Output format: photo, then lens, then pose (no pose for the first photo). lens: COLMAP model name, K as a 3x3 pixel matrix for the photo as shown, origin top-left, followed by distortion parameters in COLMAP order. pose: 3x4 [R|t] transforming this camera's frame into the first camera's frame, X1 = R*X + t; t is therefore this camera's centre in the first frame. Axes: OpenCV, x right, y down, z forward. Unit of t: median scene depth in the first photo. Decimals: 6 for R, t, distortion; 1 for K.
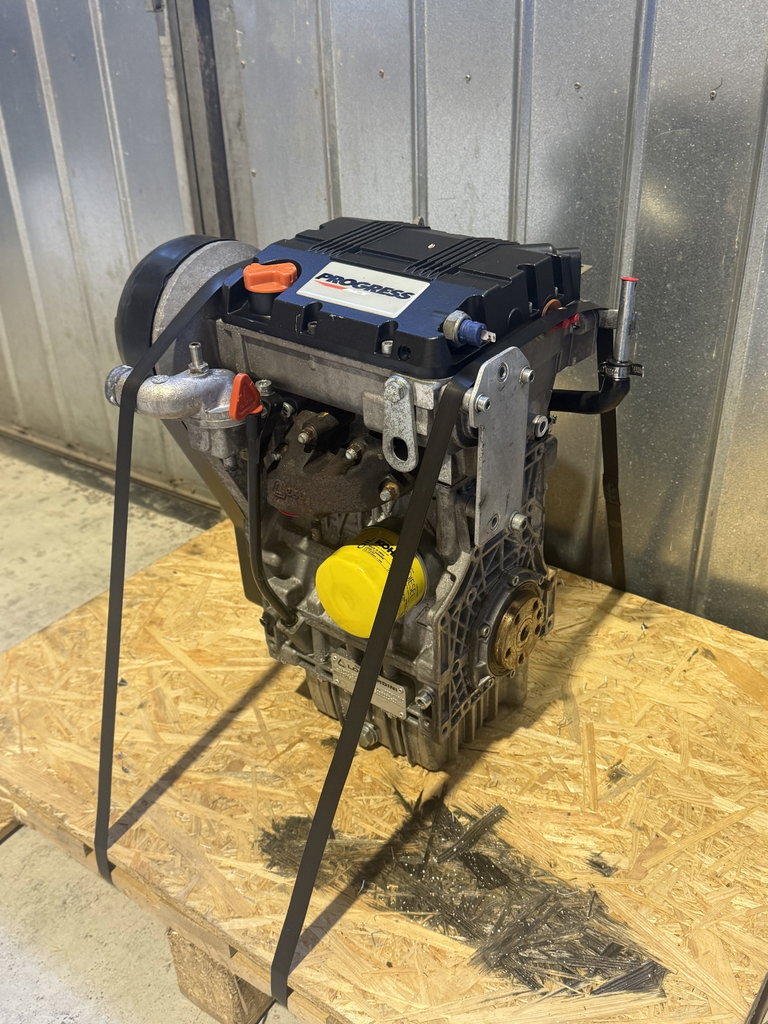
lens RADIAL K [[1000.1, 0, 387.6], [0, 1000.1, 518.8], [0, 0, 1]] dist [0.022833, 0.000000]
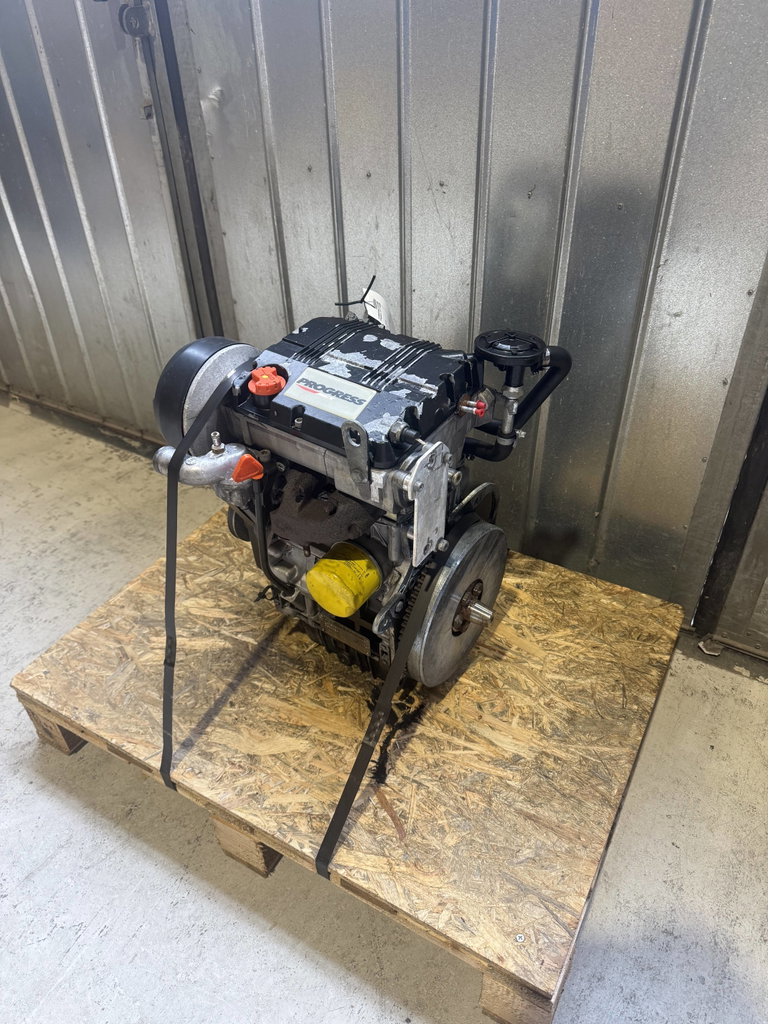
lens RADIAL K [[731.8, 0, 387.1], [0, 731.8, 516.6], [0, 0, 1]] dist [0.007980, -0.025438]
pose [[0.997648, -0.036096, 0.058265, 0.022990], [0.029532, 0.993511, 0.109835, -0.053302], [-0.061851, -0.107856, 0.992241, -0.093244]]
